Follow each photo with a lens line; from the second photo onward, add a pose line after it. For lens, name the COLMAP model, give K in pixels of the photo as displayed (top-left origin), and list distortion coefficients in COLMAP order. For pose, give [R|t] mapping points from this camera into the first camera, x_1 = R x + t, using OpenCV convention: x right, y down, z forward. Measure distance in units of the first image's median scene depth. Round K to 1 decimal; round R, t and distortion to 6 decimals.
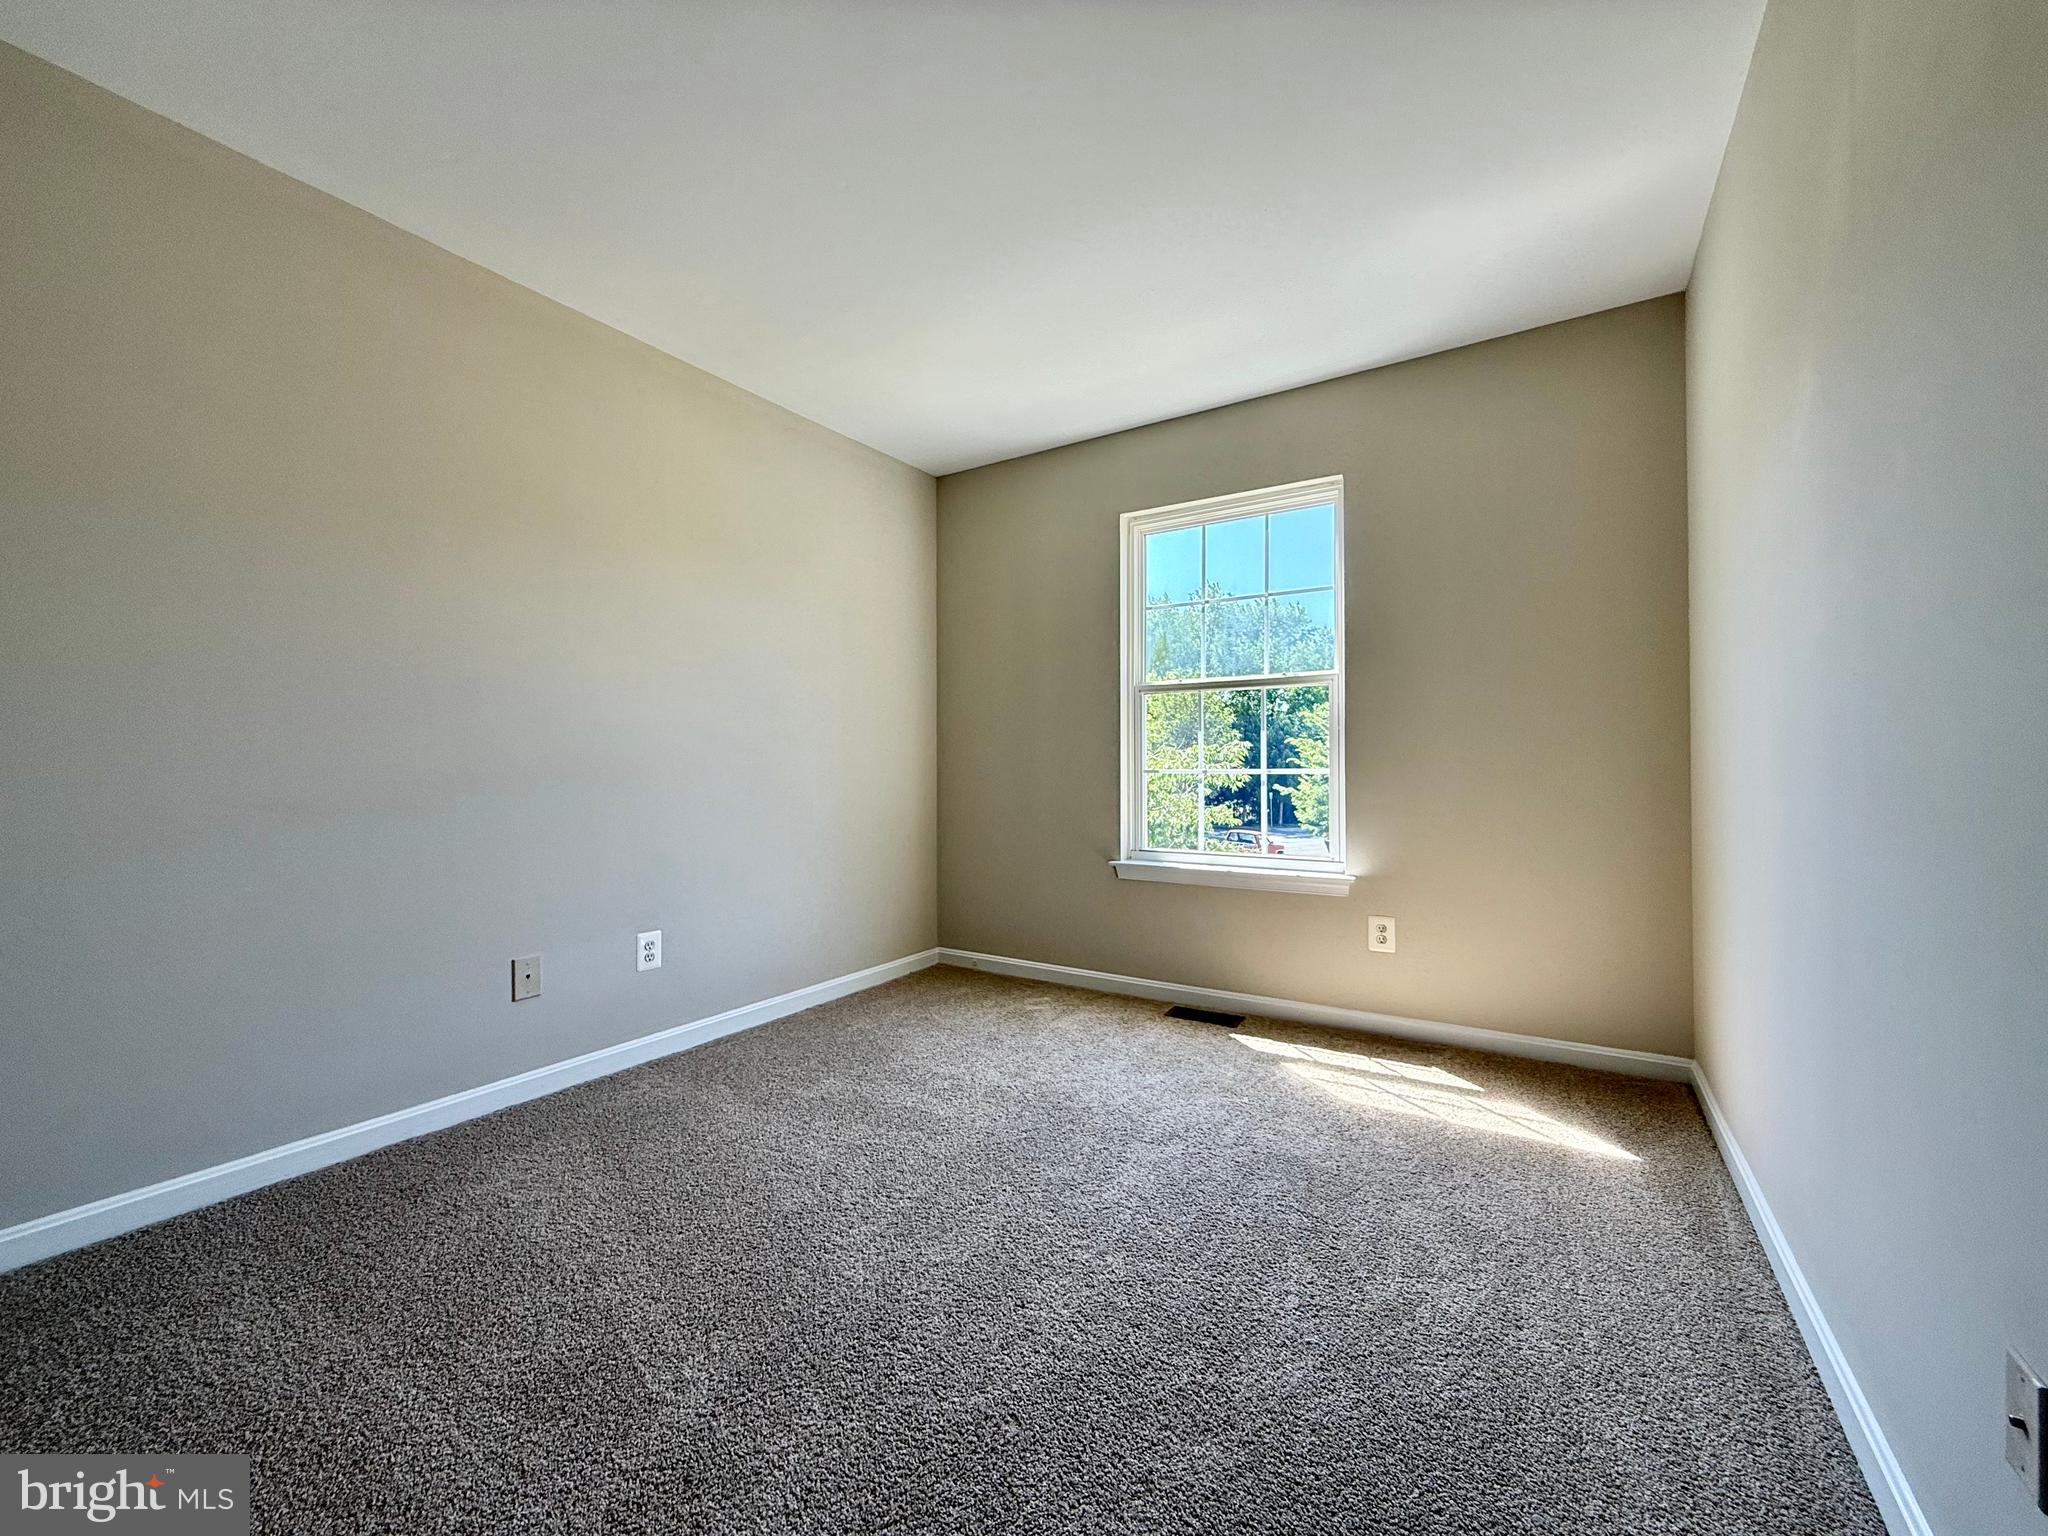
lens RADIAL K [[825.8, 0, 1017.9], [0, 825.8, 770.7], [0, 0, 1]] dist [-0.001972, 0.000555]
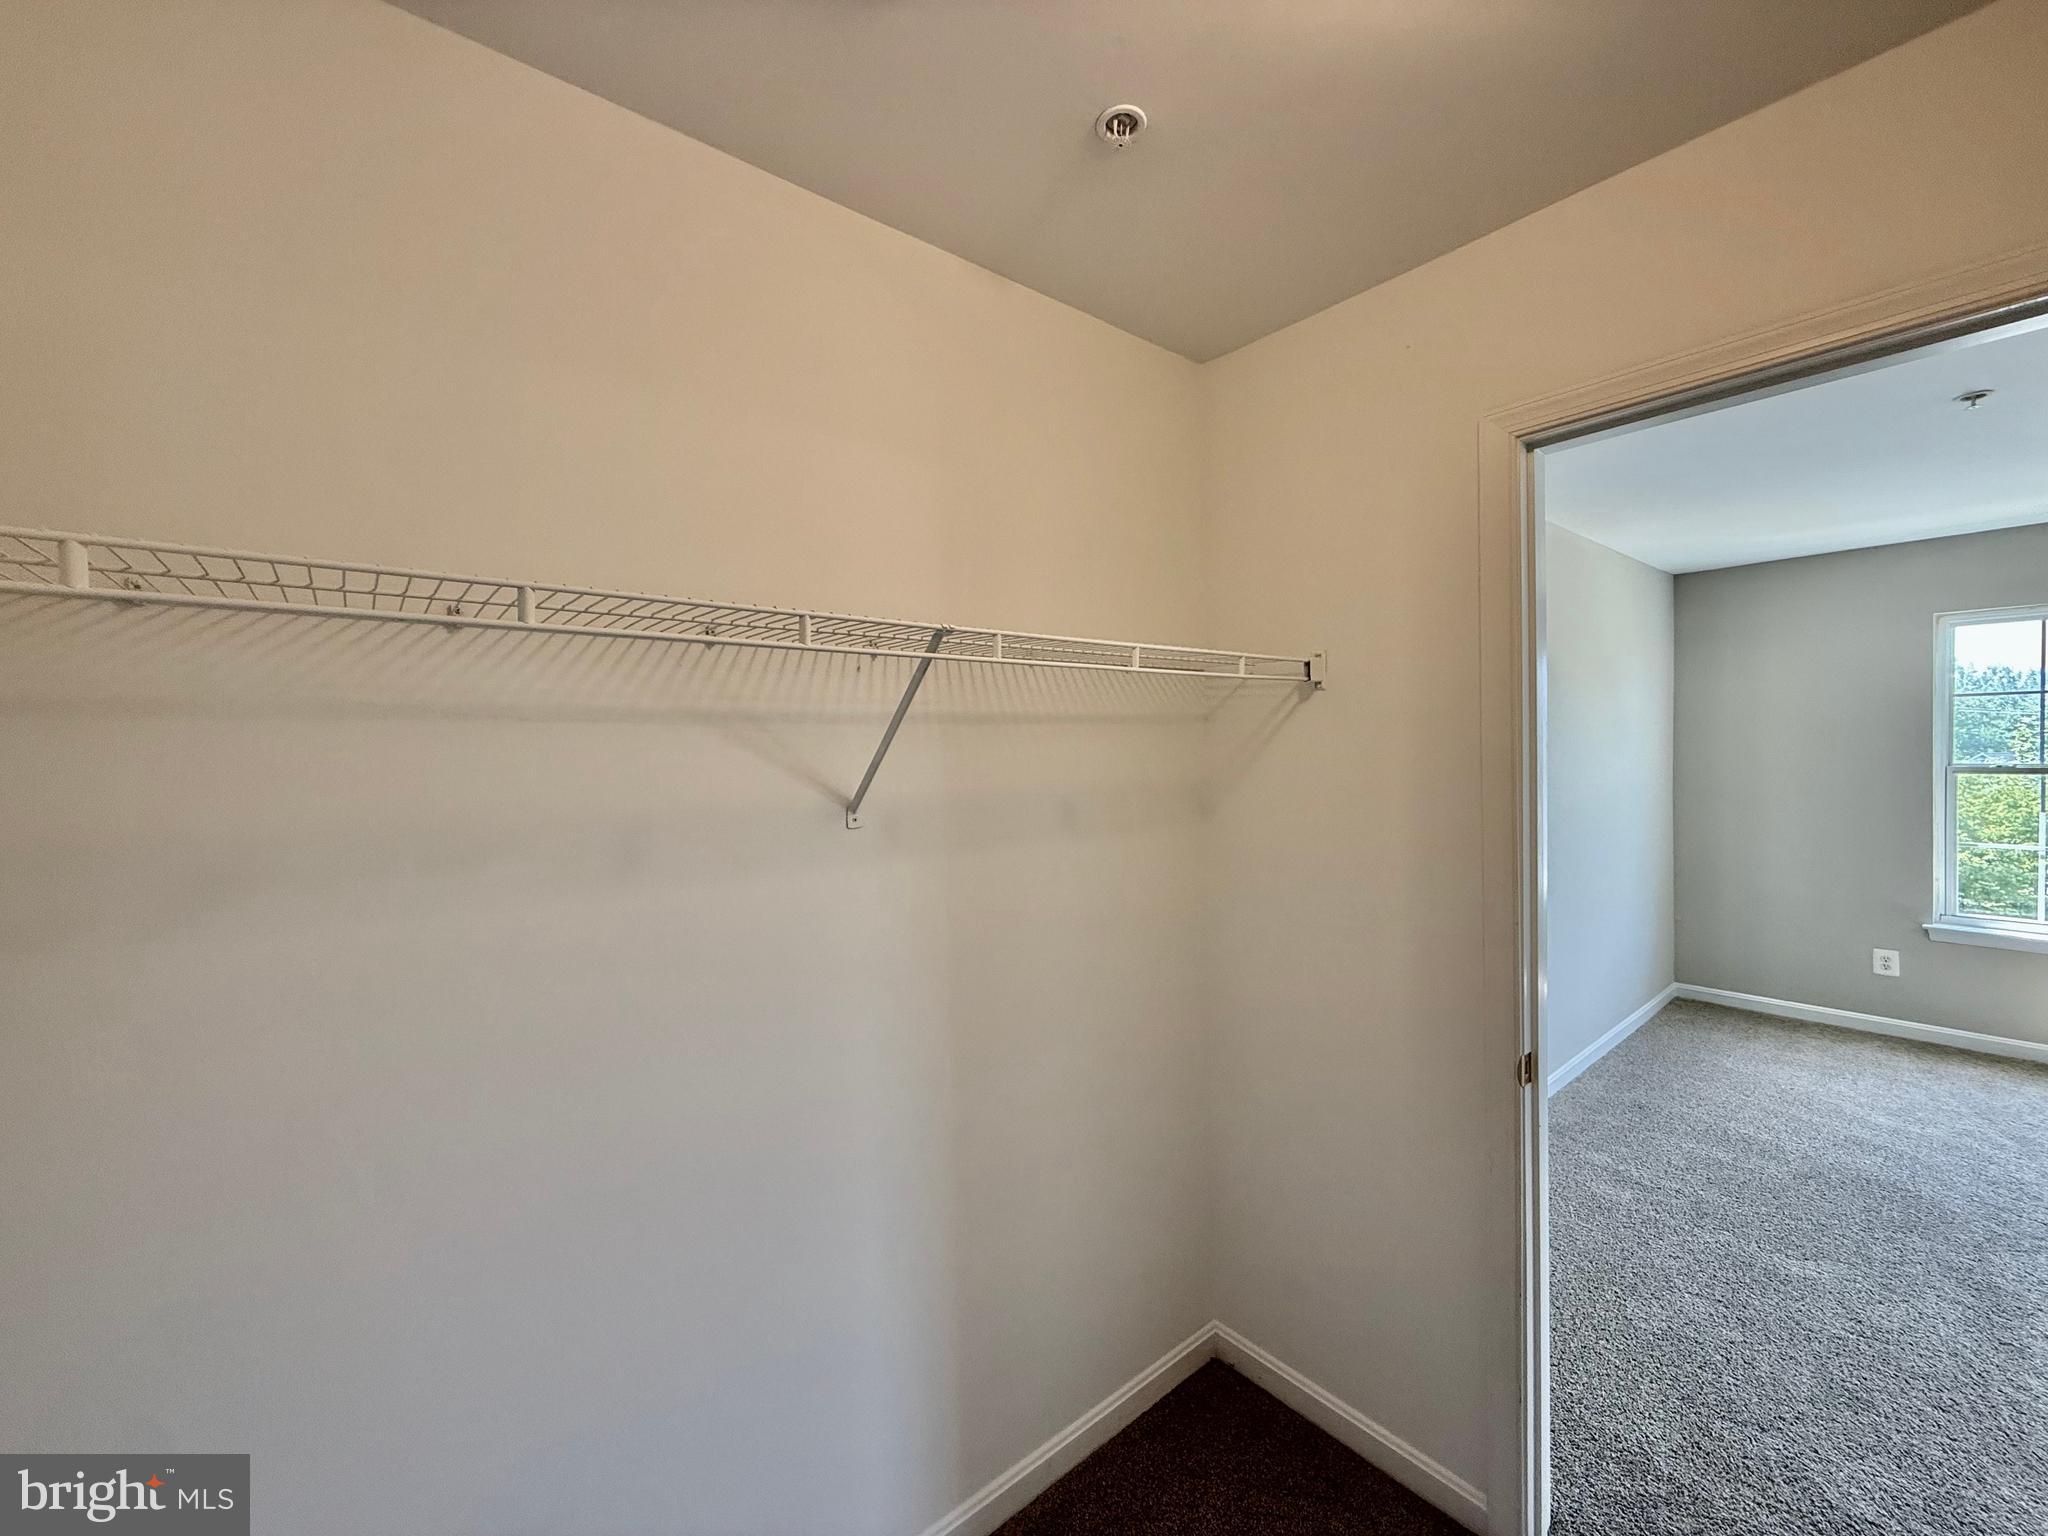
lens RADIAL K [[825.8, 0, 1024.9], [0, 825.8, 768.1], [0, 0, 1]] dist [-0.001972, 0.000555]
pose [[0.946273, 0.001905, -0.323362, -0.849249], [0.000273, 0.999978, 0.006689, -0.137222], [0.323368, -0.006418, 0.946252, -0.559181]]
